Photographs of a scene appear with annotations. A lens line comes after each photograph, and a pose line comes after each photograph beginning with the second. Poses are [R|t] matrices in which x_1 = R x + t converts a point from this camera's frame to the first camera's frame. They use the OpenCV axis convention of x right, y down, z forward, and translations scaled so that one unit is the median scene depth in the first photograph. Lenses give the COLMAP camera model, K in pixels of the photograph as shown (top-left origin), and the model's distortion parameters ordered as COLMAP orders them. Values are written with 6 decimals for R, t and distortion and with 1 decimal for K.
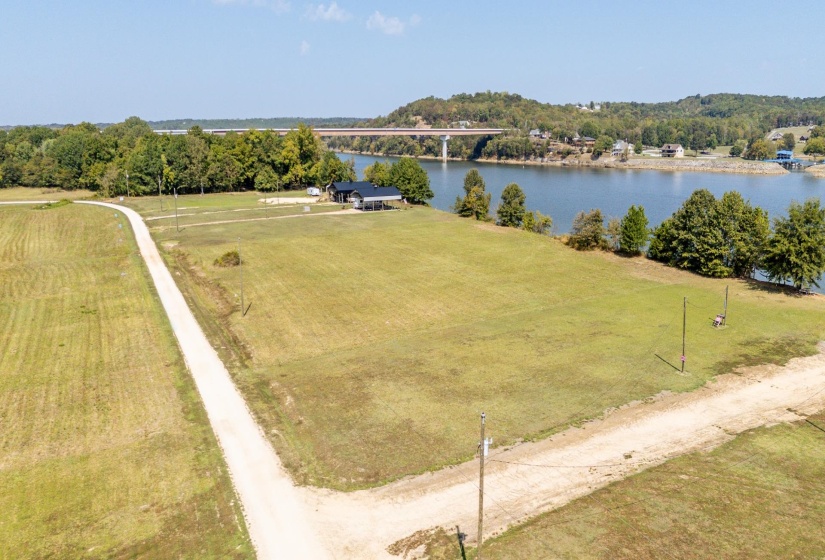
lens RADIAL K [[604.5, 0, 413.0], [0, 604.5, 255.9], [0, 0, 1]] dist [0.078285, -0.075690]
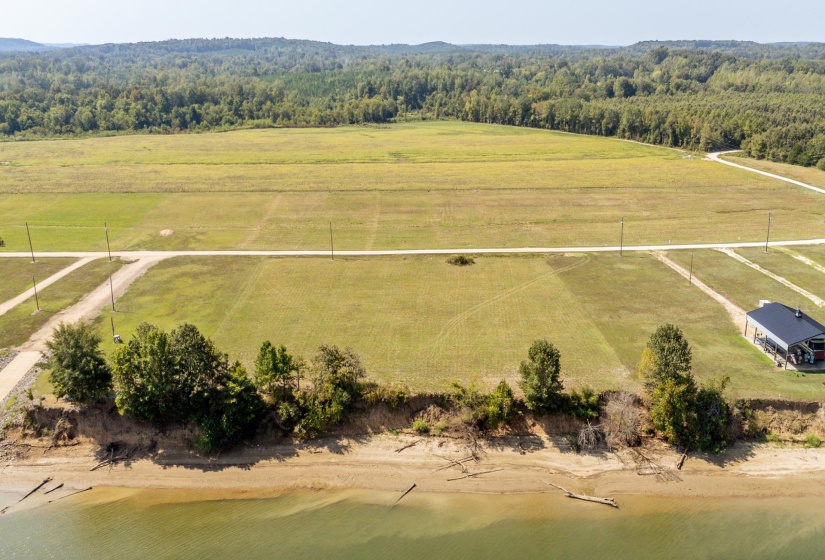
lens RADIAL K [[604.1, 0, 411.9], [0, 604.1, 266.8], [0, 0, 1]] dist [0.086231, -0.091680]
pose [[-0.435279, 0.307048, -0.846317, 0.454329], [-0.173256, 0.893904, 0.413422, -0.262070], [0.883467, 0.326584, -0.335900, 0.670857]]
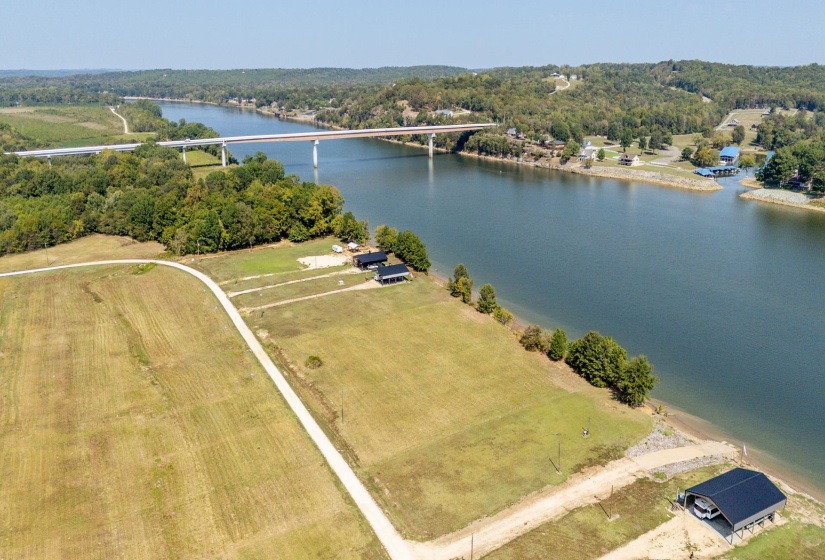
lens RADIAL K [[603.2, 0, 413.0], [0, 603.2, 258.2], [0, 0, 1]] dist [0.081496, -0.077343]
pose [[0.999469, -0.006283, 0.031972, -0.041876], [0.002963, 0.994695, 0.102823, -0.213327], [-0.032448, -0.102673, 0.994186, -0.293236]]
